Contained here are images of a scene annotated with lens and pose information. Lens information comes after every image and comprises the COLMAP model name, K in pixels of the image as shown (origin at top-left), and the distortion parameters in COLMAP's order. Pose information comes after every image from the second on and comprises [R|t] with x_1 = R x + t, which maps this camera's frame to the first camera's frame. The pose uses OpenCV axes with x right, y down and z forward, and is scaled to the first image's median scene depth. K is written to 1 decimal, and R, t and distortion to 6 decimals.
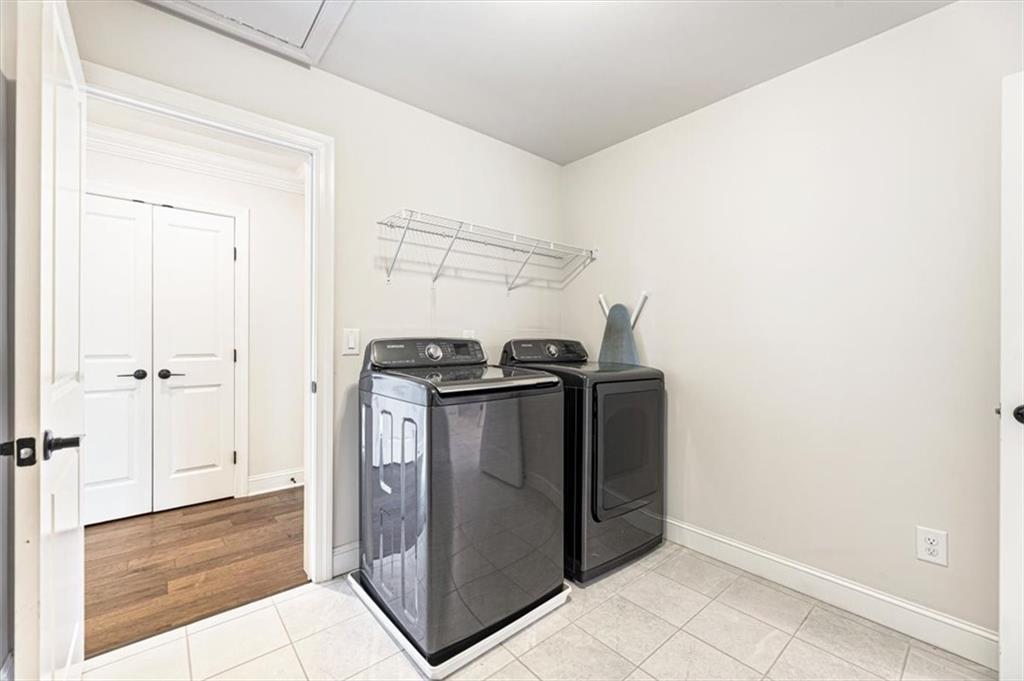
lens RADIAL K [[424.1, 0, 516.5], [0, 424.1, 338.7], [0, 0, 1]] dist [-0.004204, -0.000204]
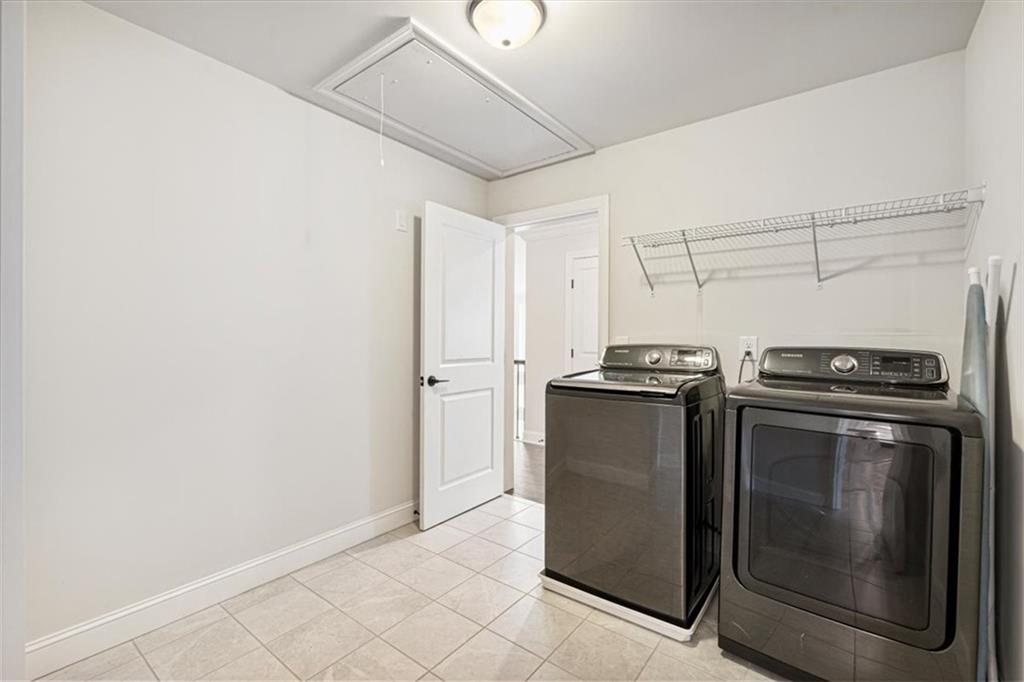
lens RADIAL K [[424.1, 0, 516.1], [0, 424.1, 342.2], [0, 0, 1]] dist [-0.004204, -0.000204]
pose [[0.188487, -0.000269, -0.982076, 0.651009], [-0.013367, 0.999907, -0.002839, -0.000290], [0.981985, 0.013662, 0.188465, 0.370792]]
